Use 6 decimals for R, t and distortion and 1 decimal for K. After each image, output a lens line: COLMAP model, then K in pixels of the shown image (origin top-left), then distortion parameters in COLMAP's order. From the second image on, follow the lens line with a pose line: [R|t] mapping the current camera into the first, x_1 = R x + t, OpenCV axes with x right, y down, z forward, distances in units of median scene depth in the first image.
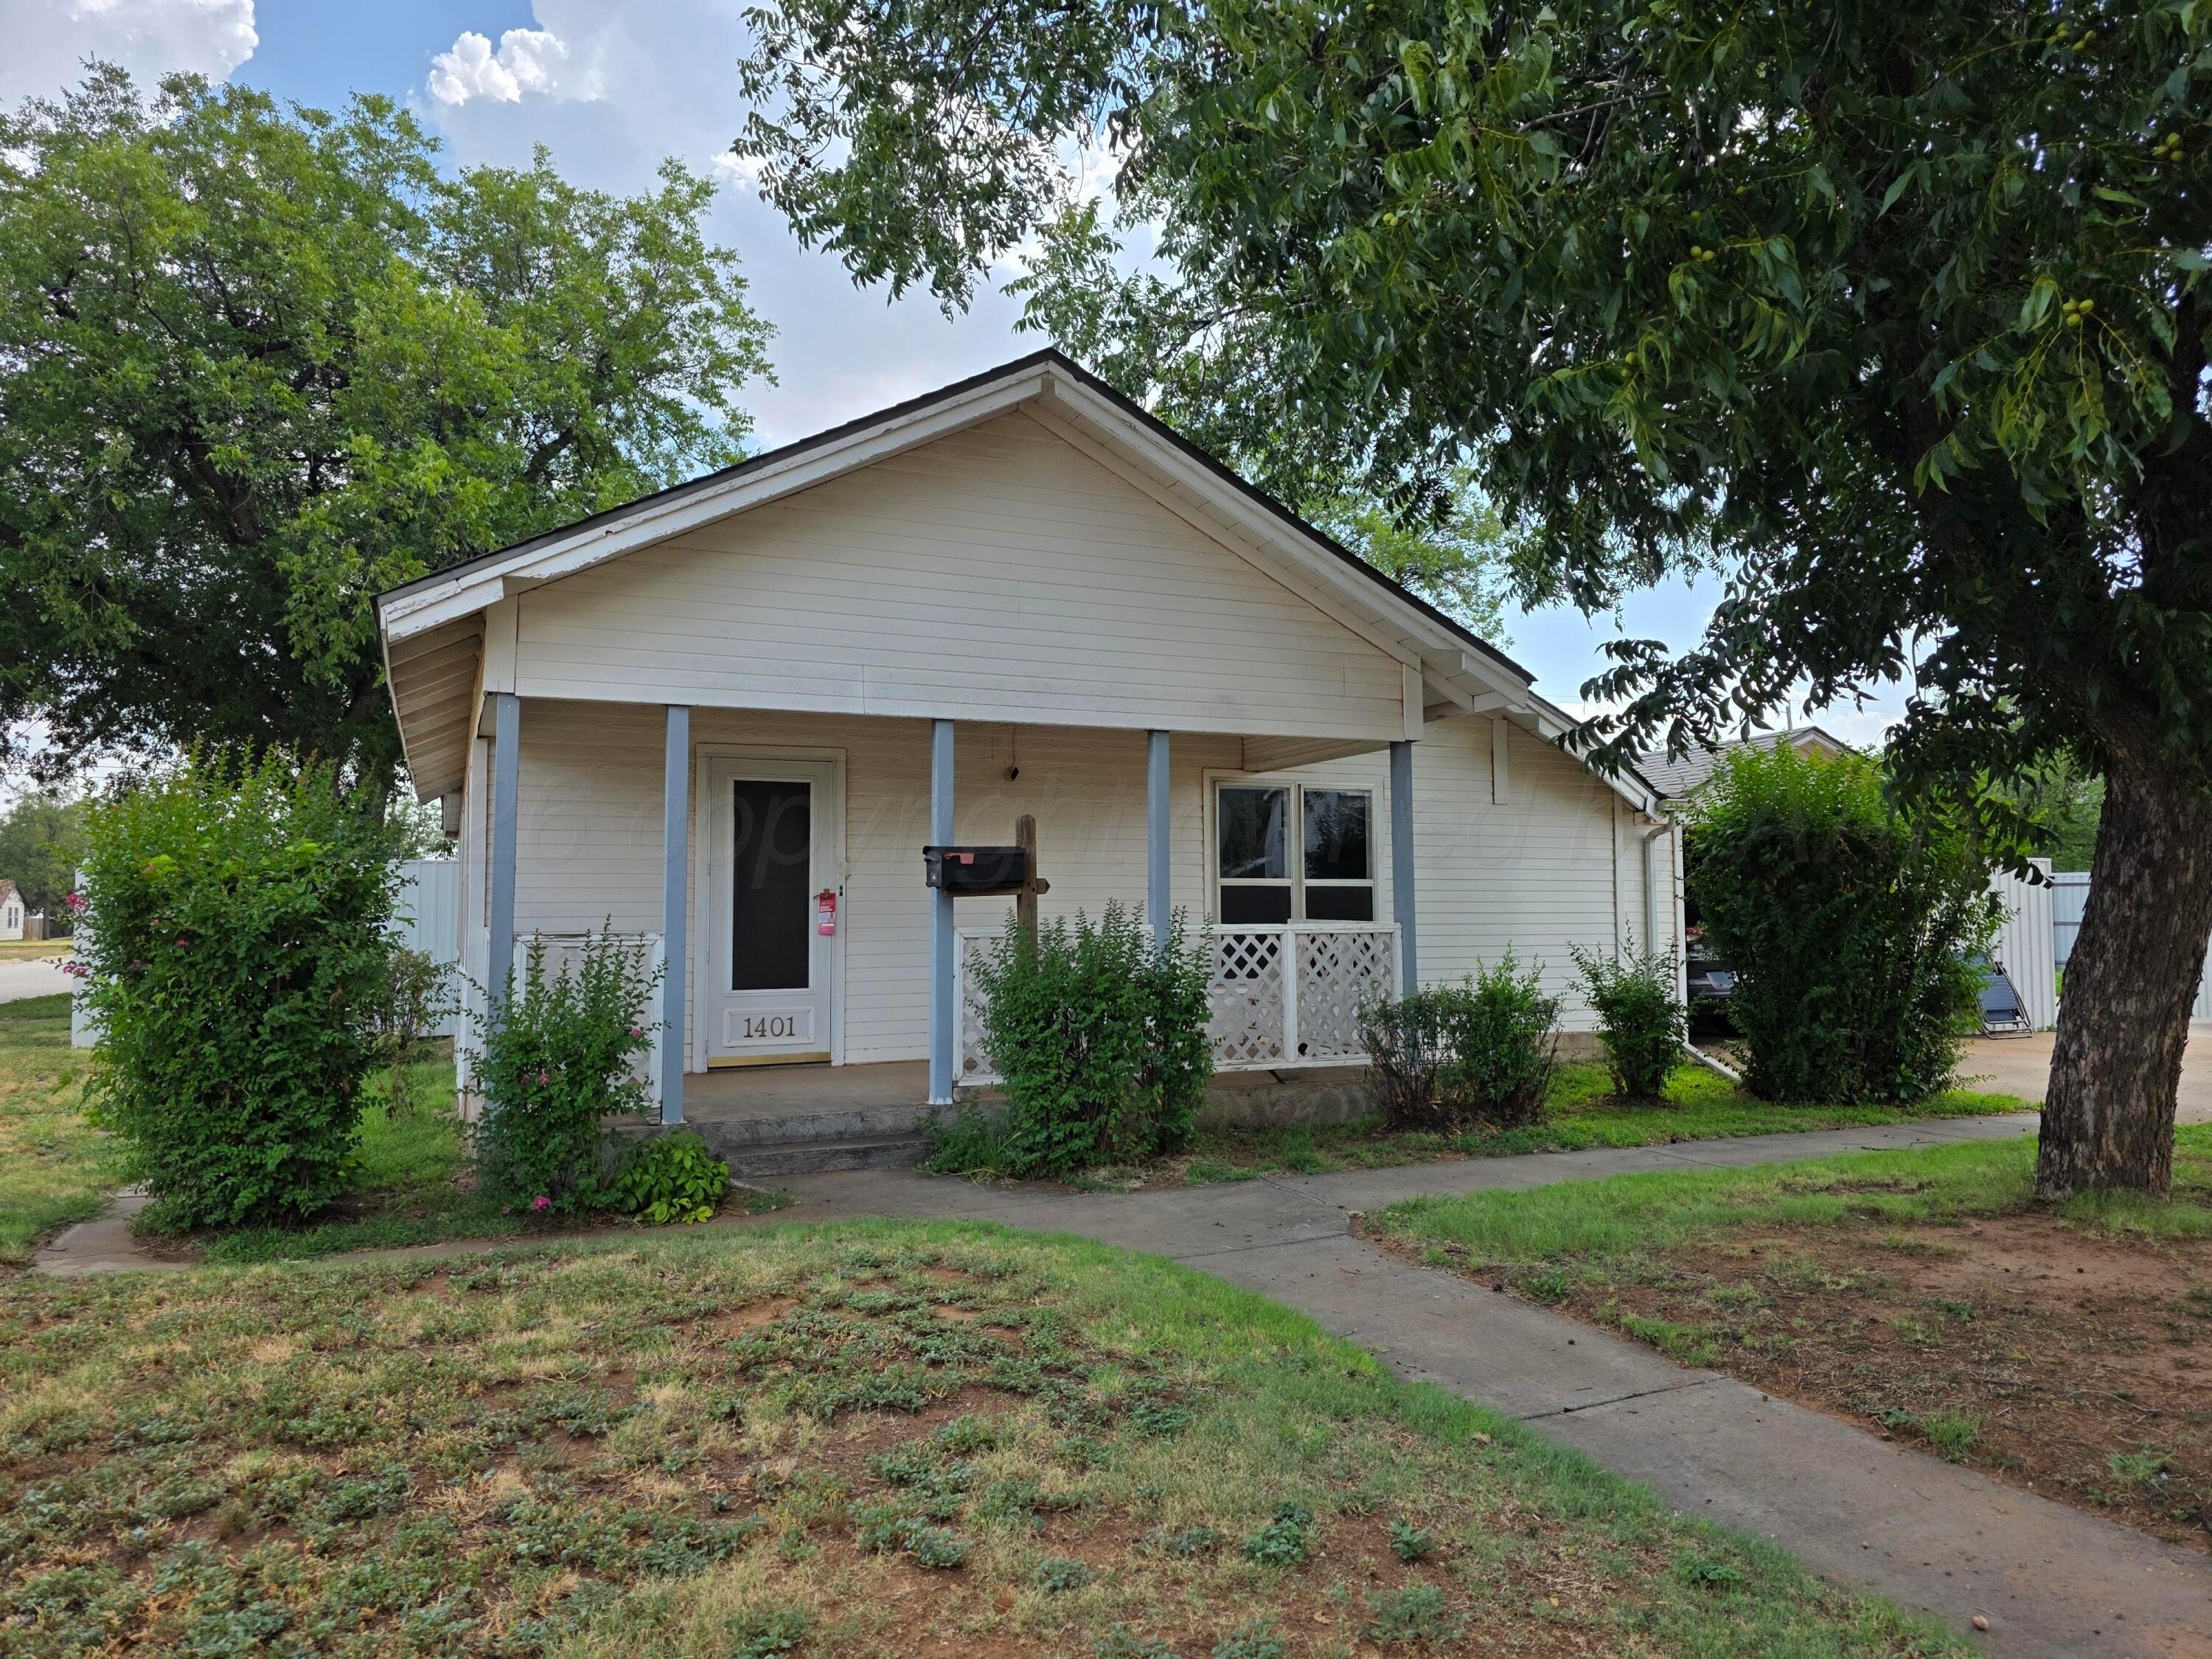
lens RADIAL K [[1471.8, 0, 1094.6], [0, 1471.8, 857.1], [0, 0, 1]] dist [0.069063, -0.056185]
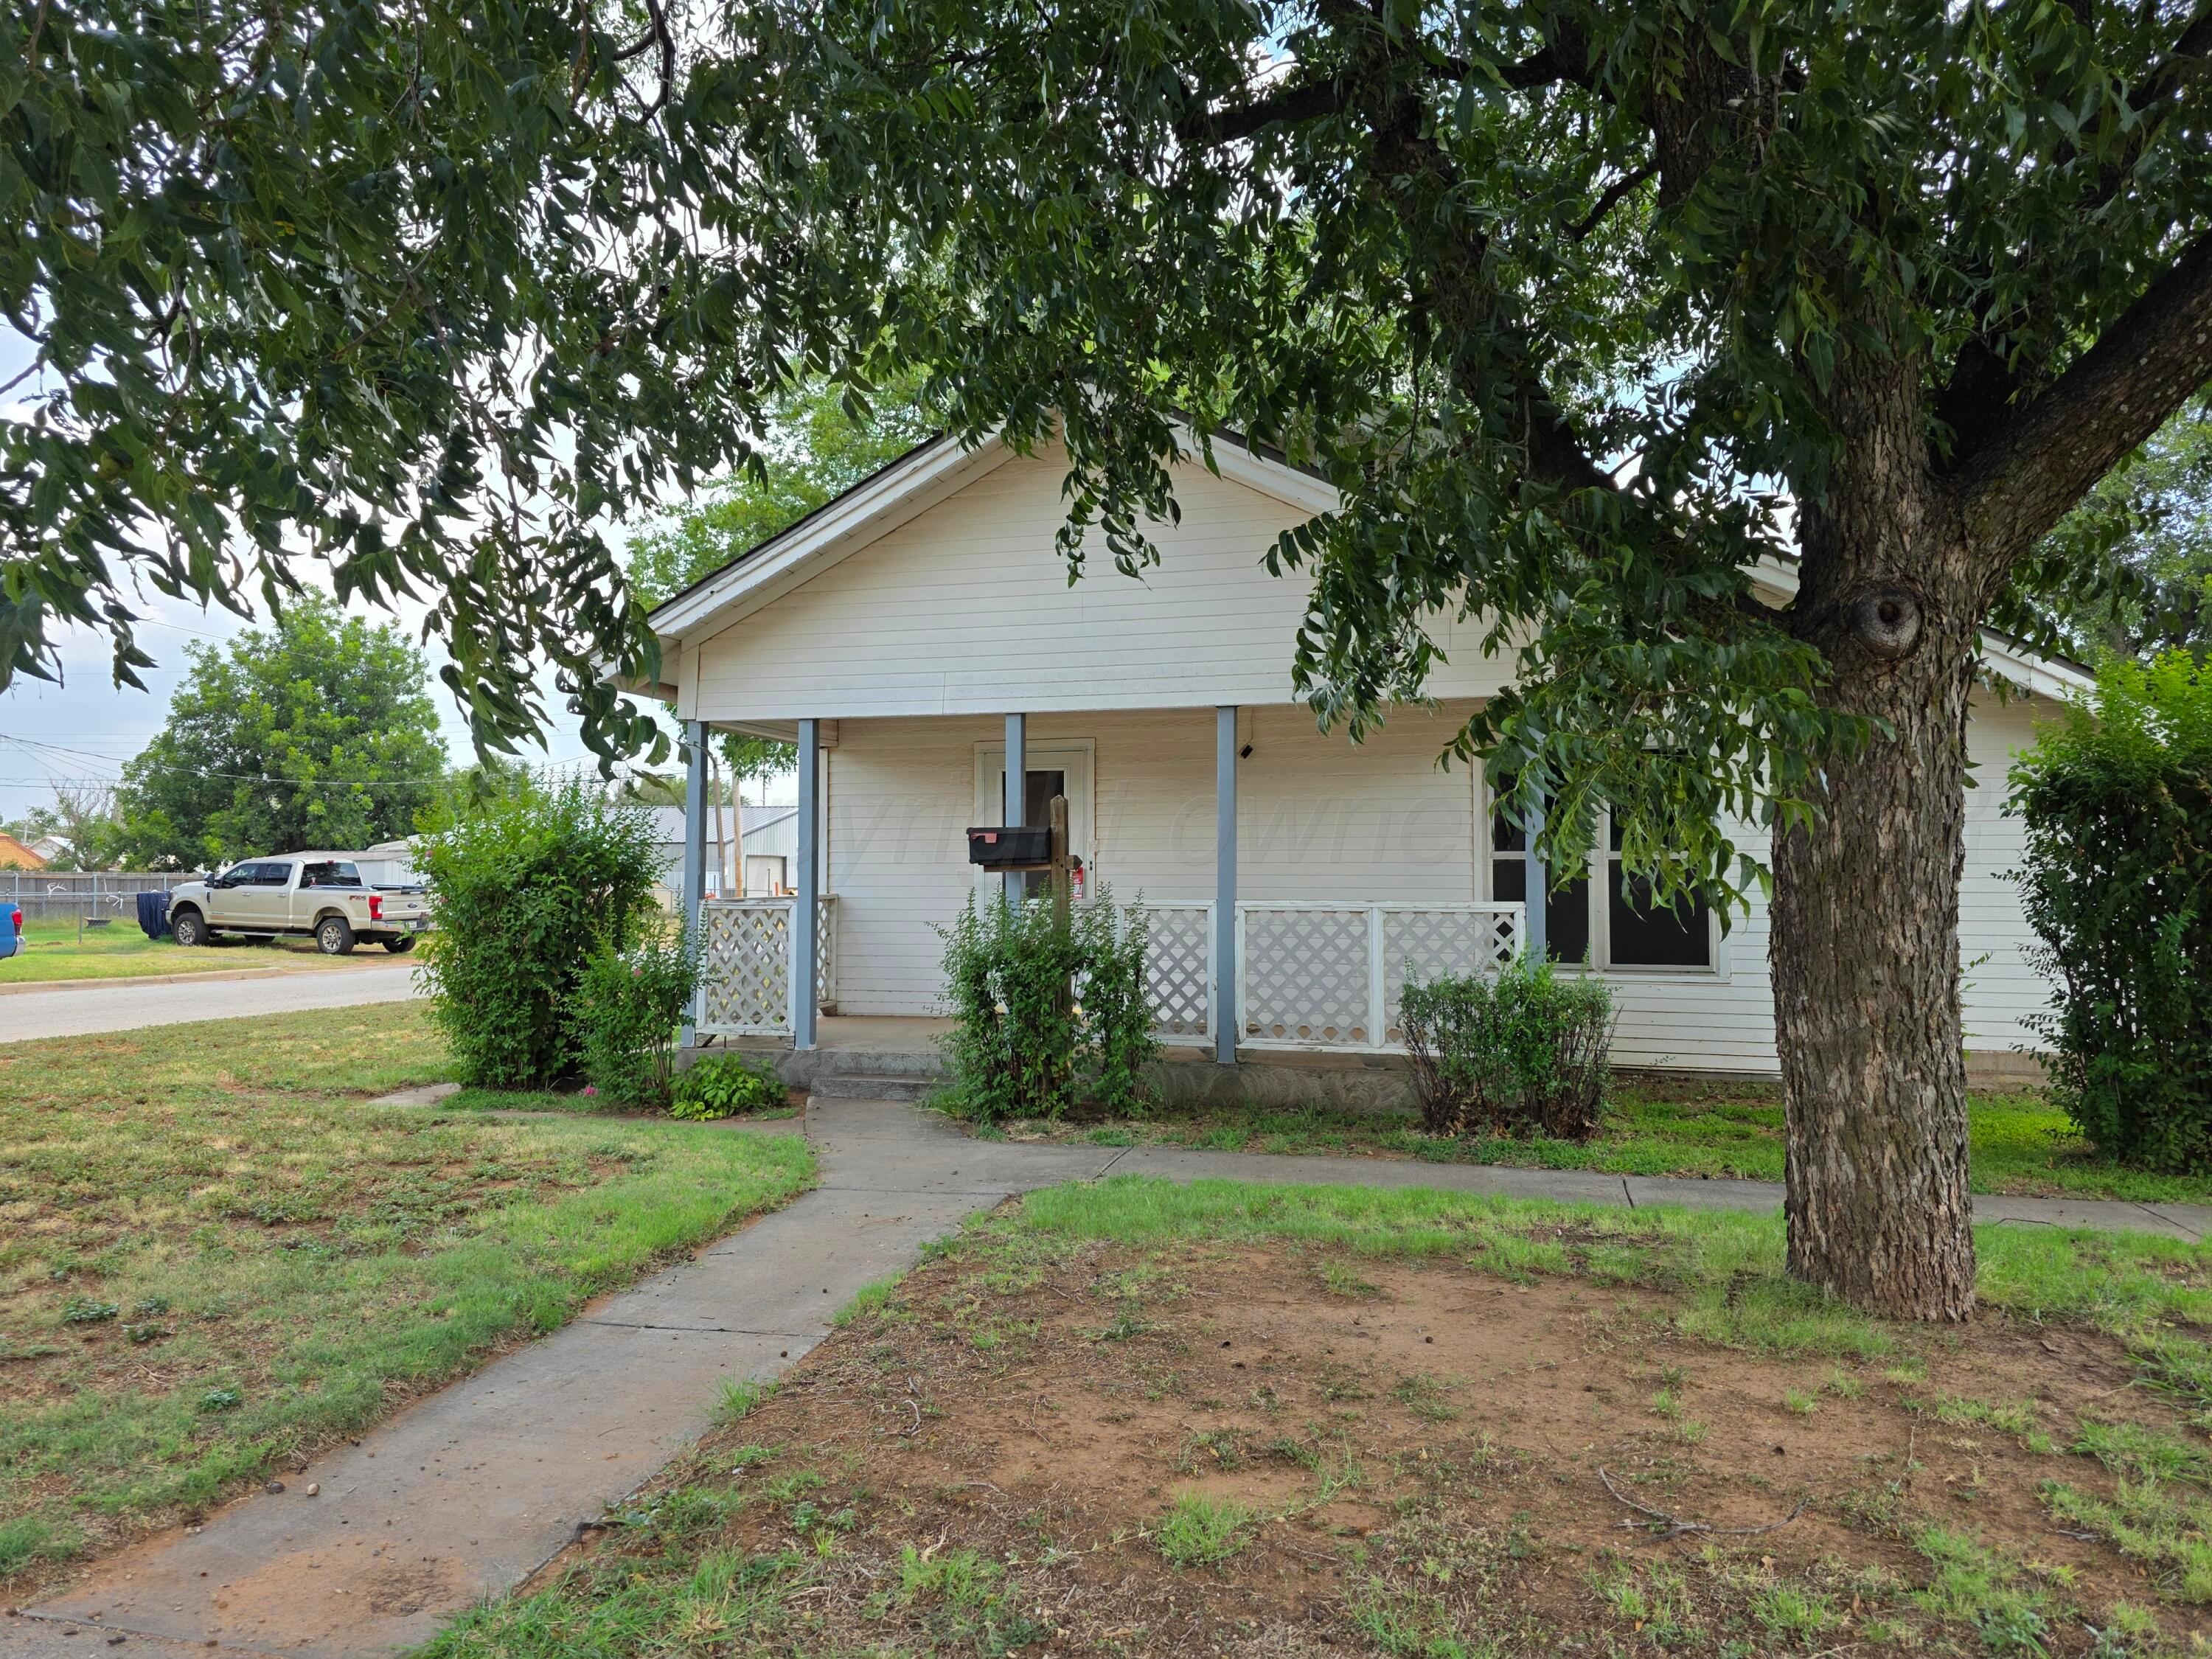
lens RADIAL K [[1471.8, 0, 1094.6], [0, 1471.8, 857.1], [0, 0, 1]] dist [0.069063, -0.056185]
pose [[0.767071, -0.005376, -0.641539, 0.597915], [0.018092, 0.999748, 0.013254, 0.001764], [0.641307, -0.021774, 0.766976, 0.162542]]
